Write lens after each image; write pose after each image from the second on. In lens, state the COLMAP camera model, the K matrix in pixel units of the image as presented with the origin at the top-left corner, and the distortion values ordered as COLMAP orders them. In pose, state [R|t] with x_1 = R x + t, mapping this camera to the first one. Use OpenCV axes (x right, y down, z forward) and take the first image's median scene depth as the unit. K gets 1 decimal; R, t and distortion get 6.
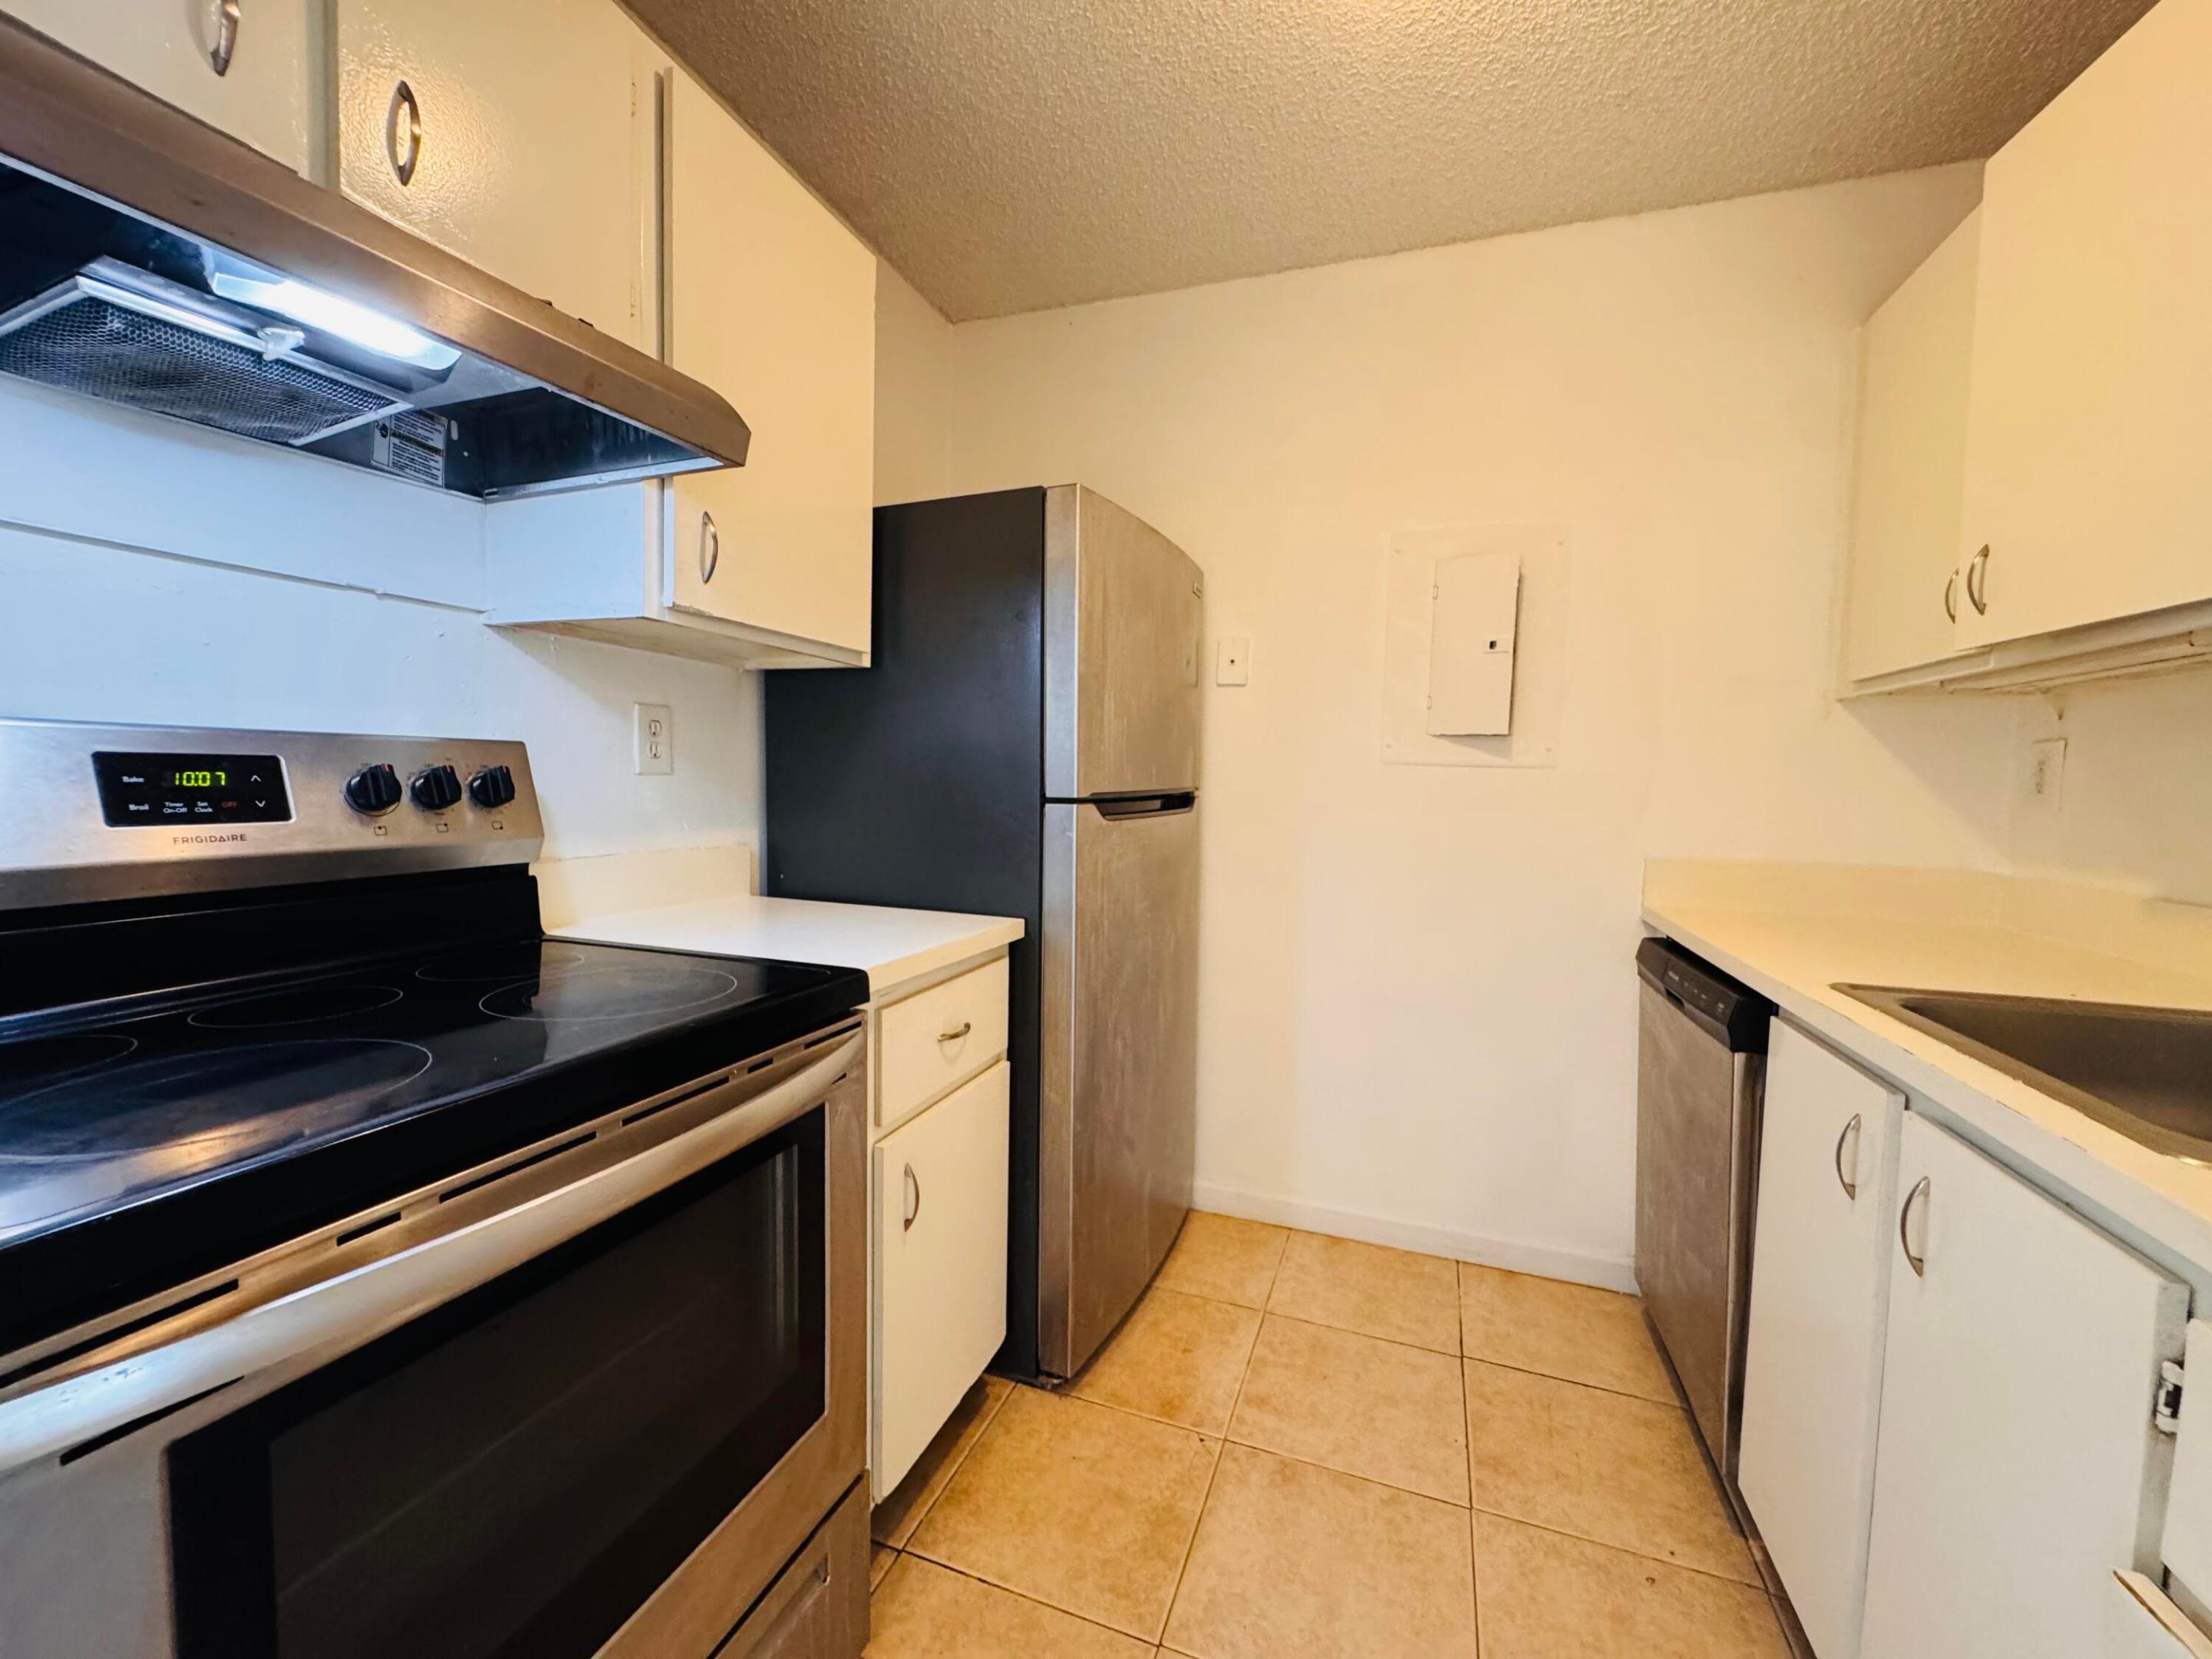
lens RADIAL K [[887.6, 0, 1099.7], [0, 887.6, 826.4], [0, 0, 1]] dist [-0.005608, 0.000557]
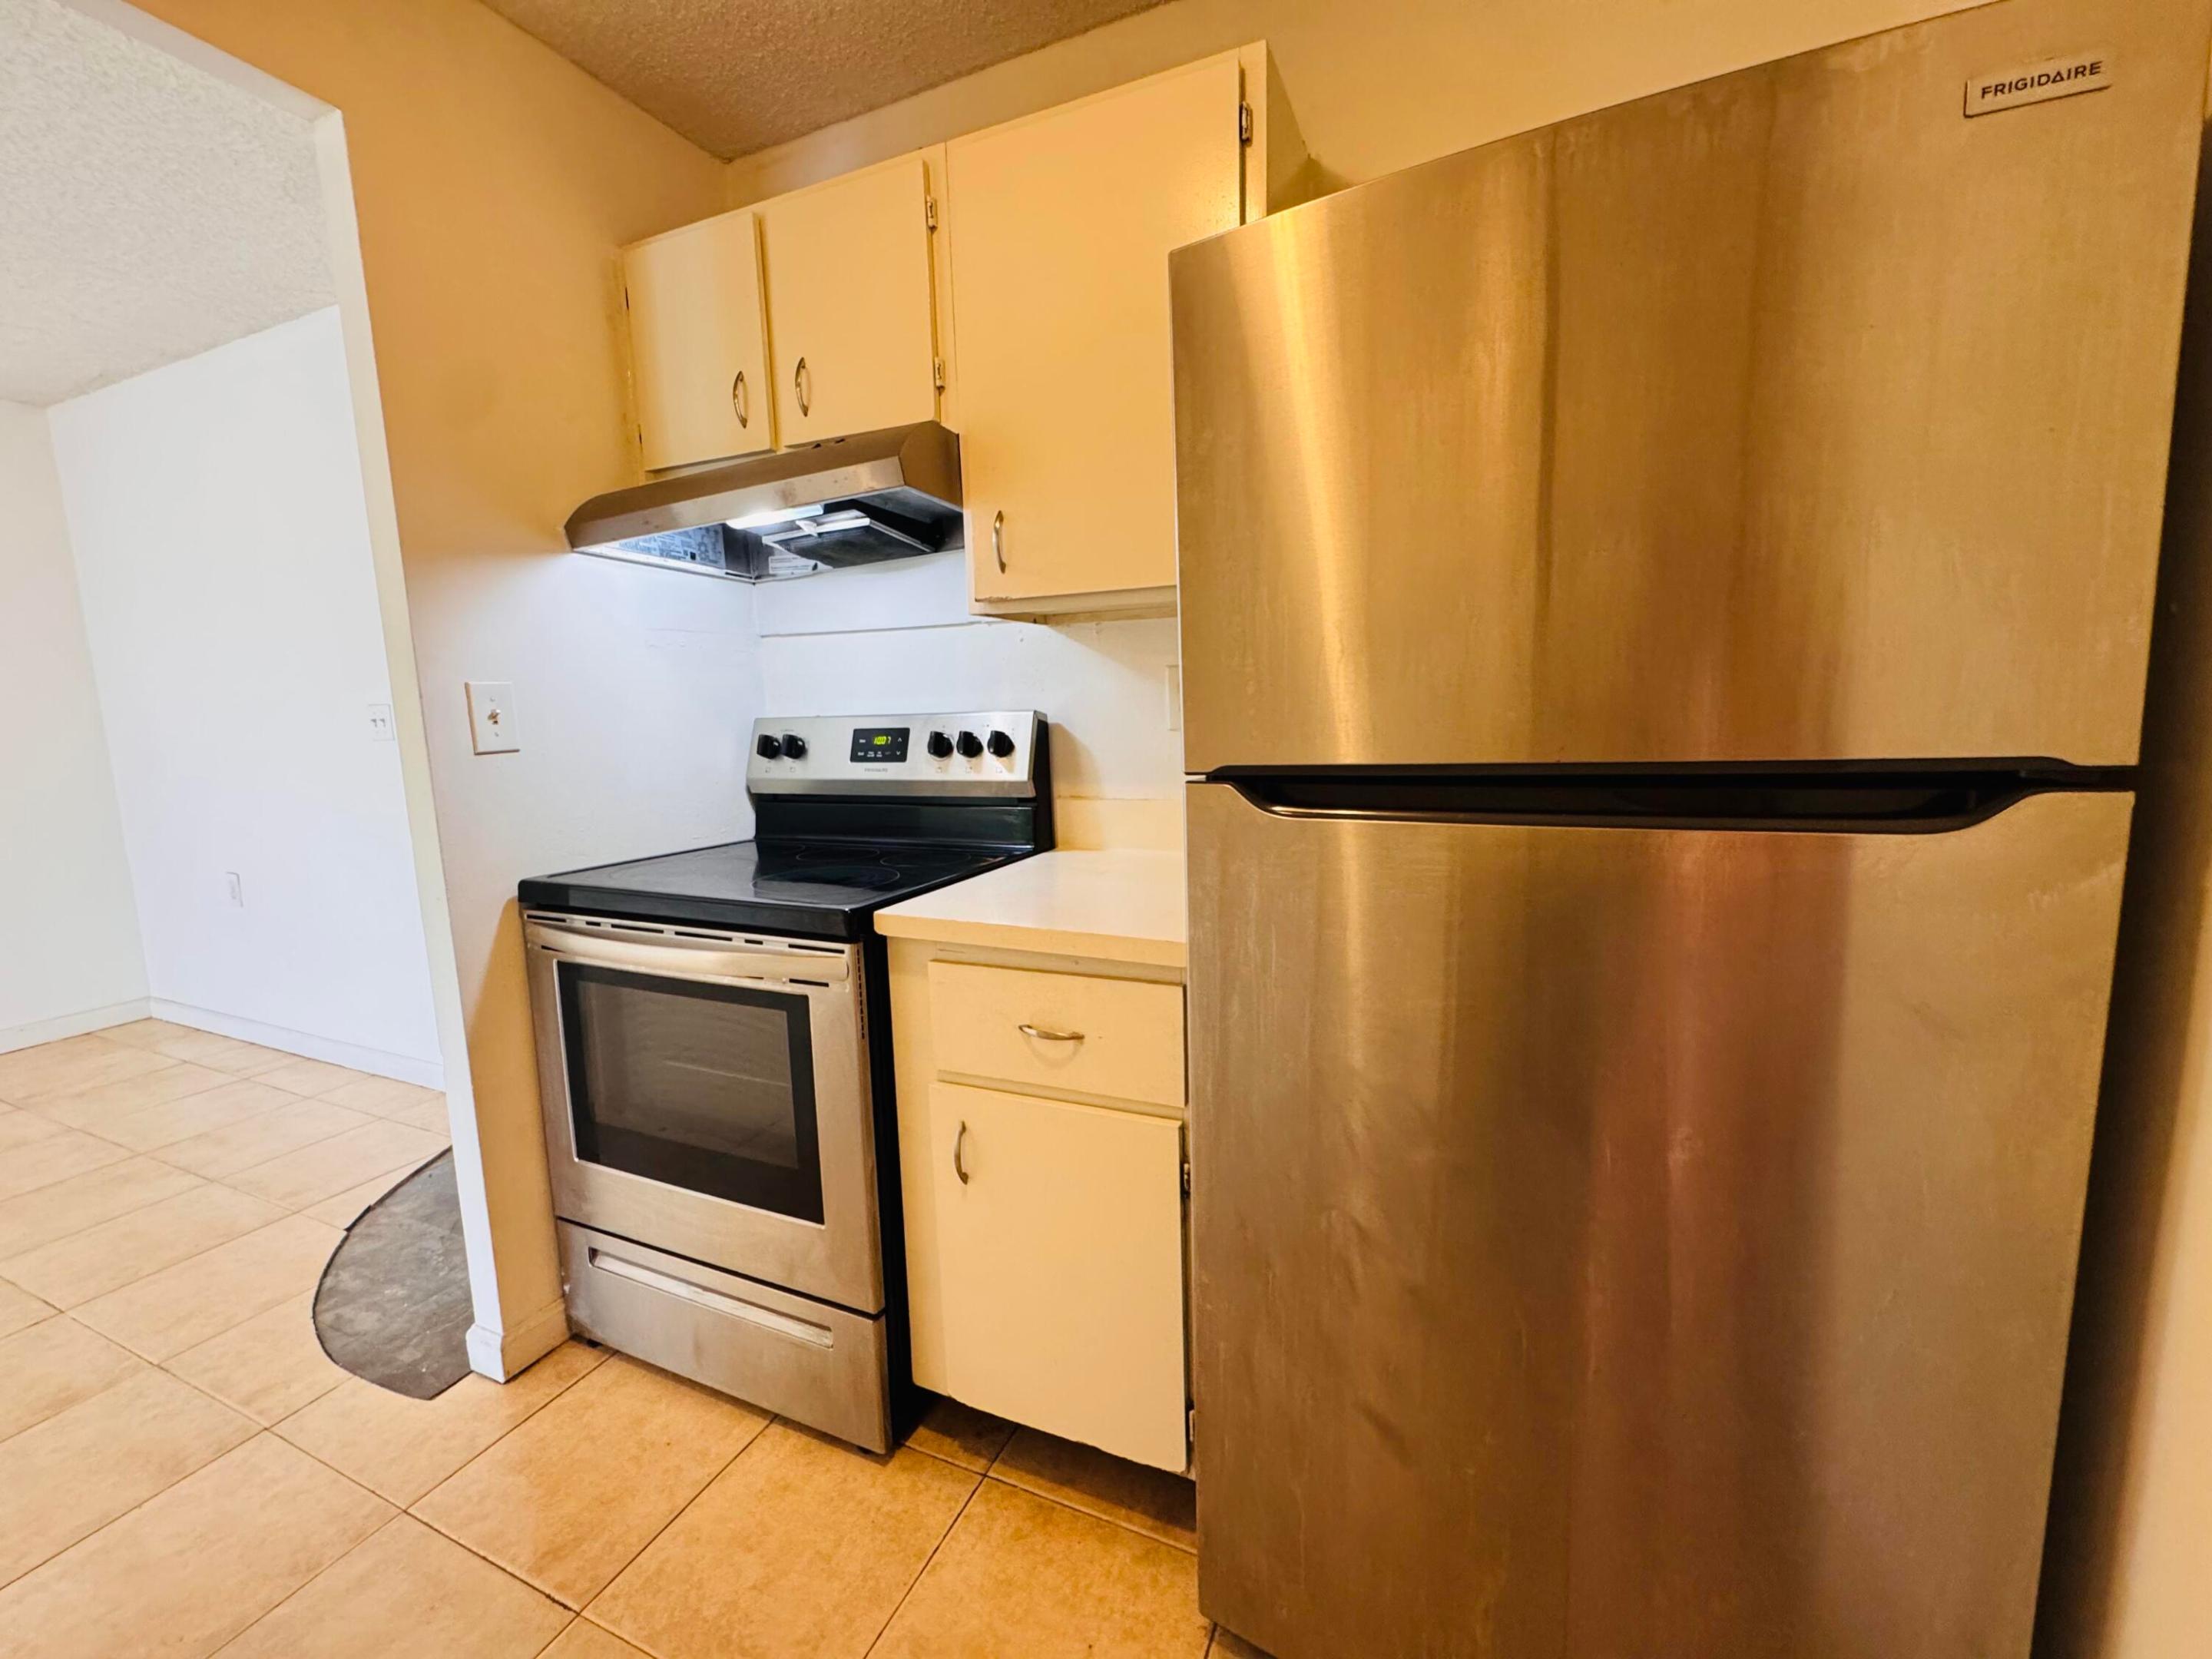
lens RADIAL K [[887.6, 0, 1104.7], [0, 887.6, 830.1], [0, 0, 1]] dist [-0.005608, 0.000557]
pose [[-0.066405, 0.116314, -0.990990, 0.660458], [-0.025583, 0.992657, 0.118224, -0.067706], [0.997465, 0.033203, -0.062942, 1.079666]]
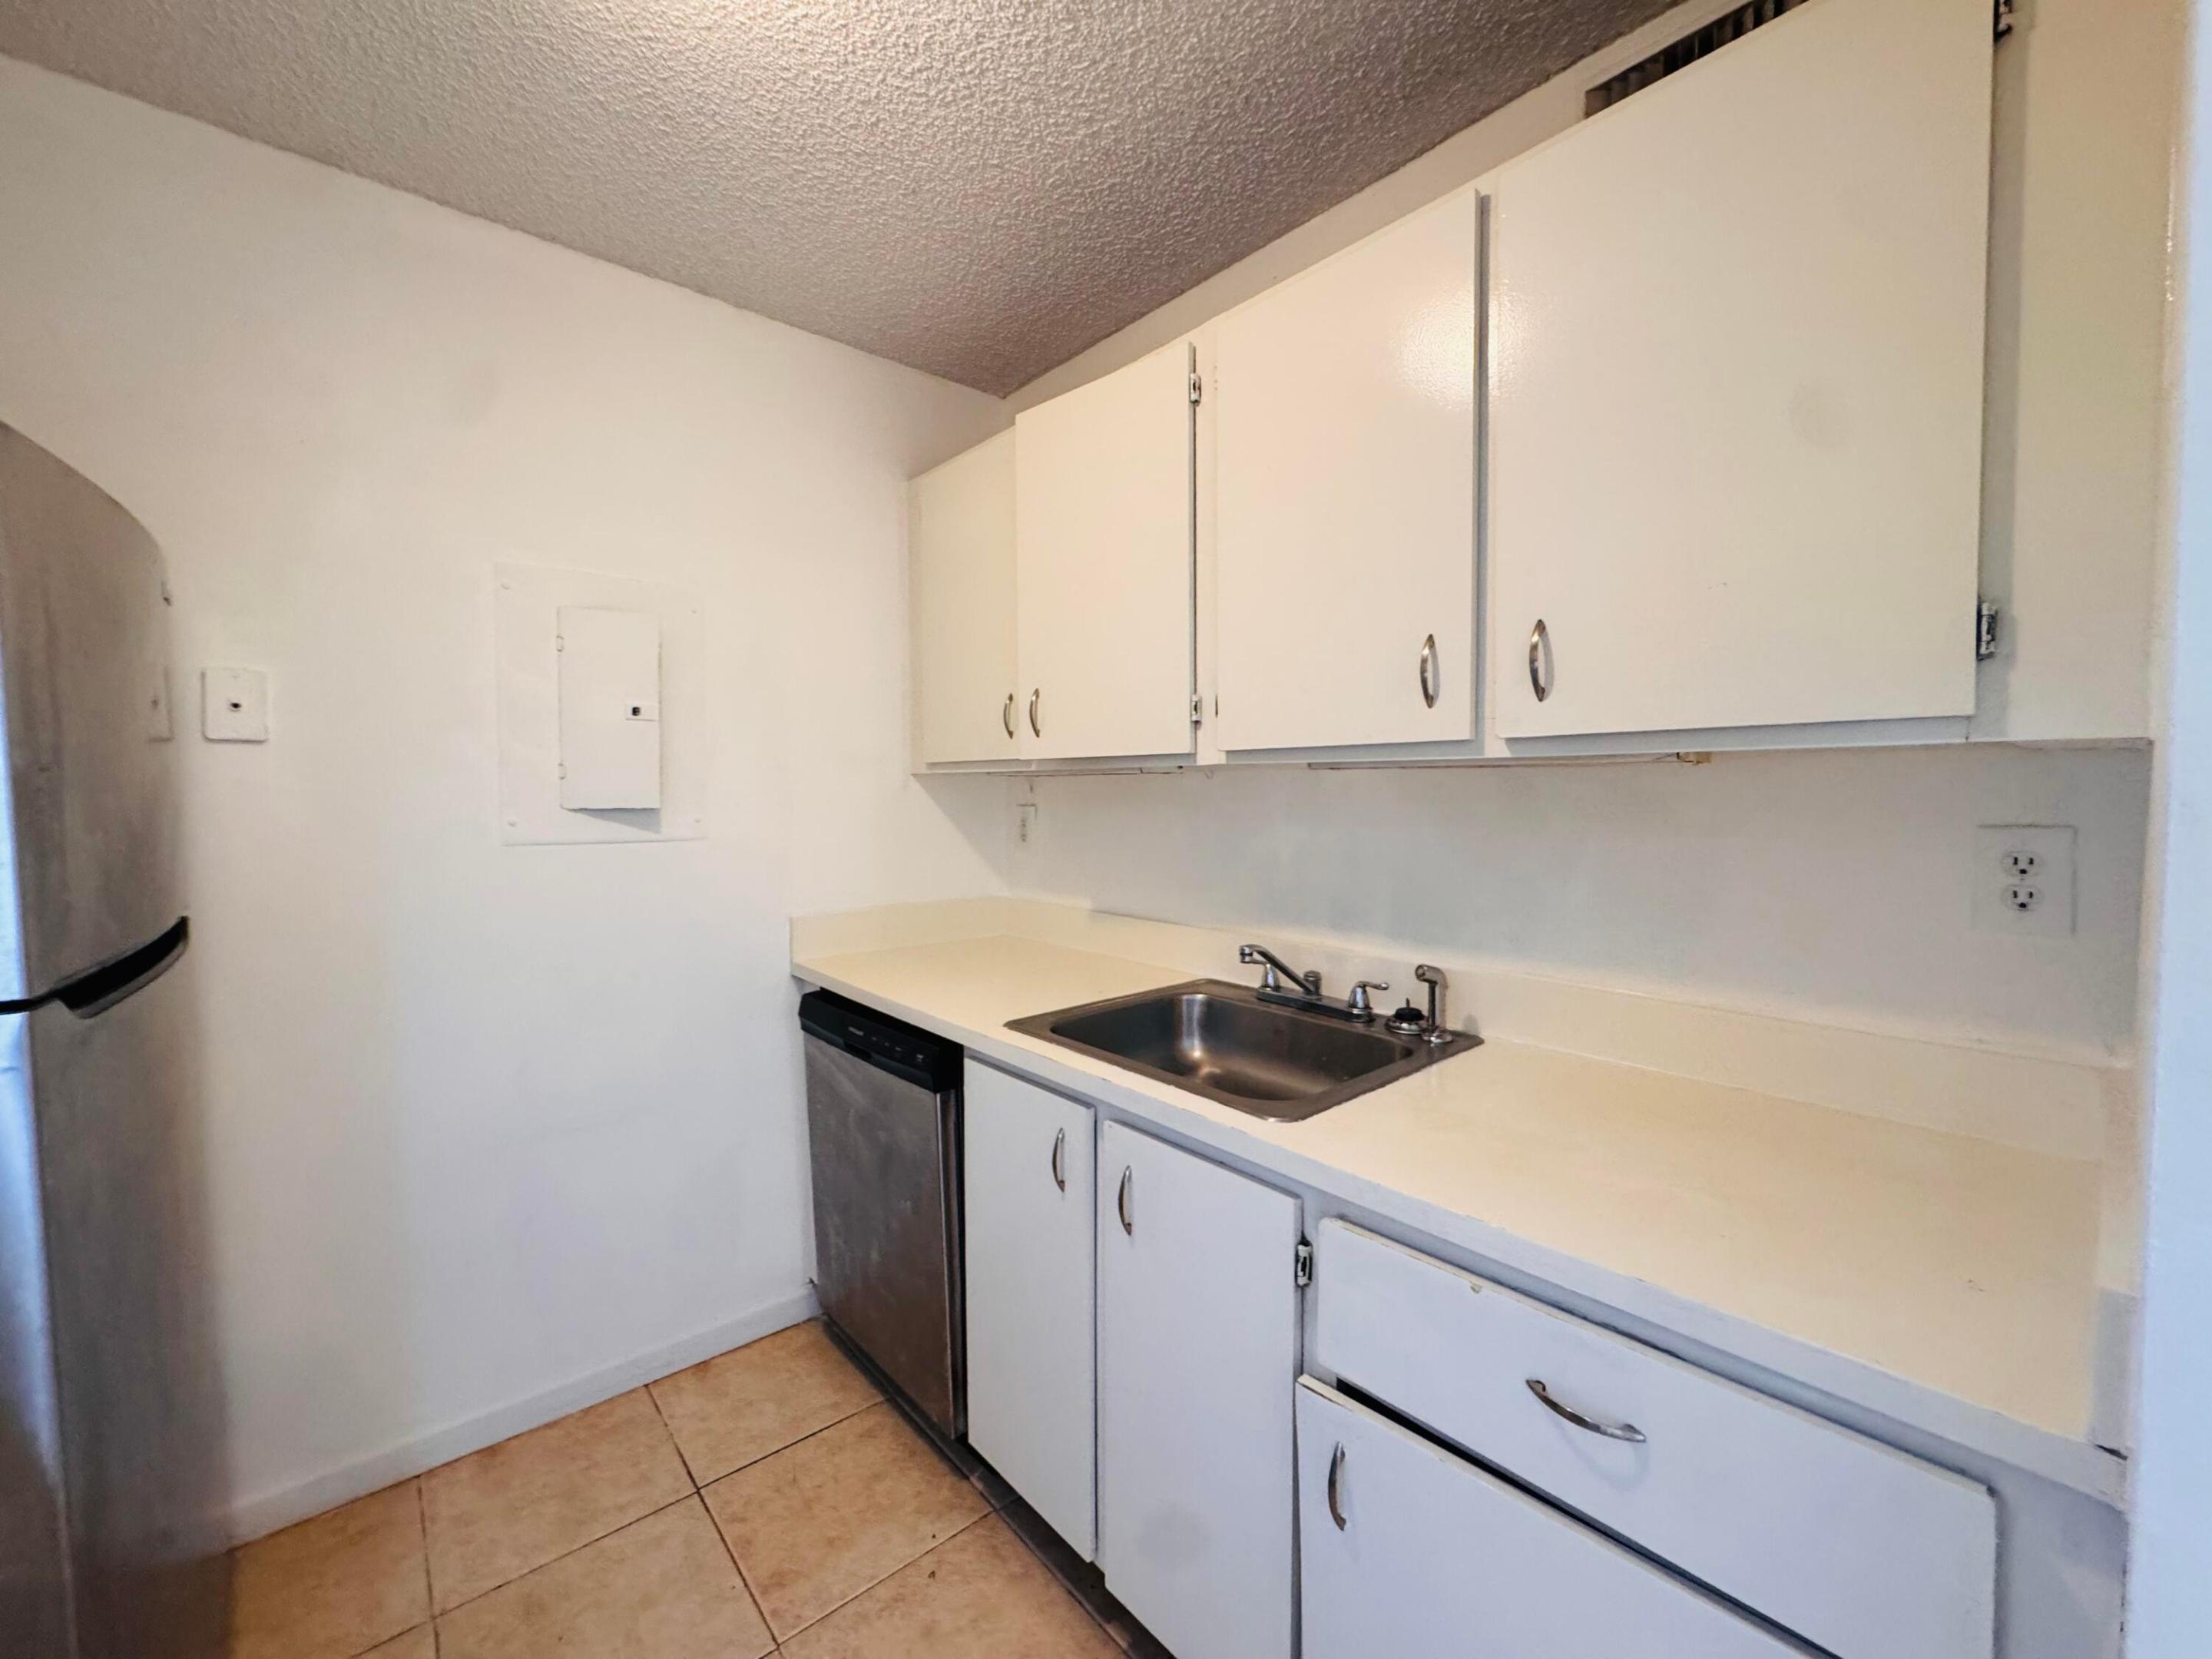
lens RADIAL K [[887.6, 0, 1099.9], [0, 887.6, 826.1], [0, 0, 1]] dist [-0.005608, 0.000557]
pose [[0.486258, -0.063545, 0.871502, -0.181305], [0.064265, 0.997252, 0.036857, -0.123987], [-0.871449, 0.038085, 0.489006, 0.188471]]
